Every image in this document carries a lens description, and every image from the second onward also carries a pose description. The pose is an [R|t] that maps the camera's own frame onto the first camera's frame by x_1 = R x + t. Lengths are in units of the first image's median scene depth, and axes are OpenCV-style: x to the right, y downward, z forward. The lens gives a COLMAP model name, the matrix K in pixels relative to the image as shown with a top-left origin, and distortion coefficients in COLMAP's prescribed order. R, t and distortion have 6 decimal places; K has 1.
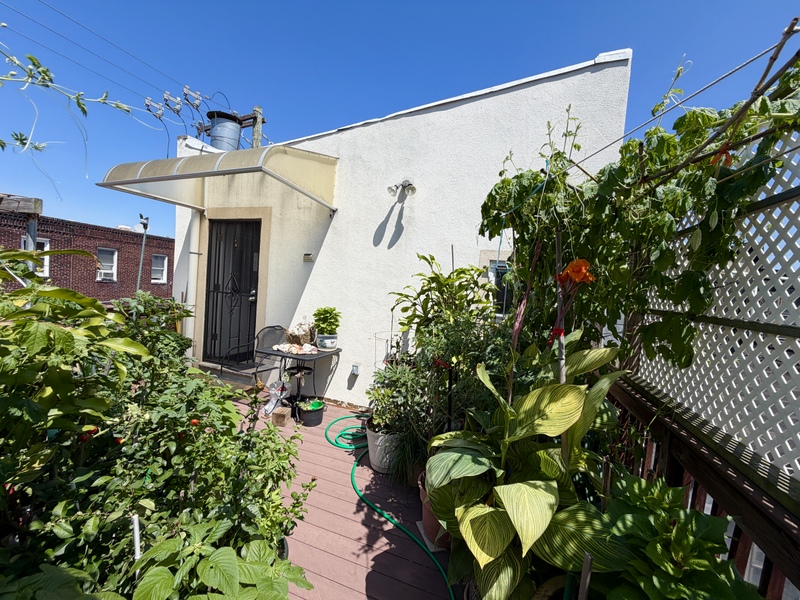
lens RADIAL K [[318.0, 0, 401.1], [0, 318.0, 302.5], [0, 0, 1]] dist [0.000946, -0.000172]
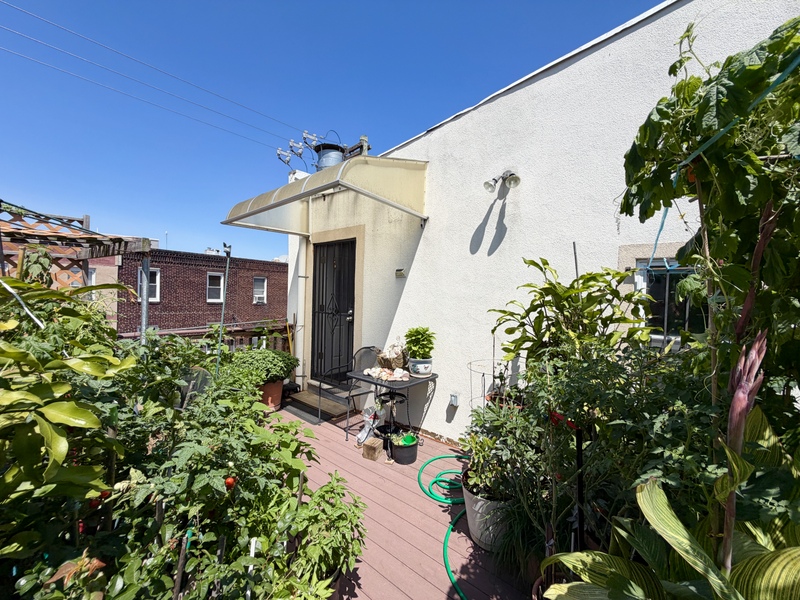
lens RADIAL K [[318.0, 0, 399.5], [0, 318.0, 301.7], [0, 0, 1]] dist [0.000946, -0.000172]
pose [[0.935863, -0.039860, -0.350102, 0.030009], [0.025261, 0.998614, -0.046171, -0.017657], [0.351457, 0.034366, 0.935573, 0.150705]]
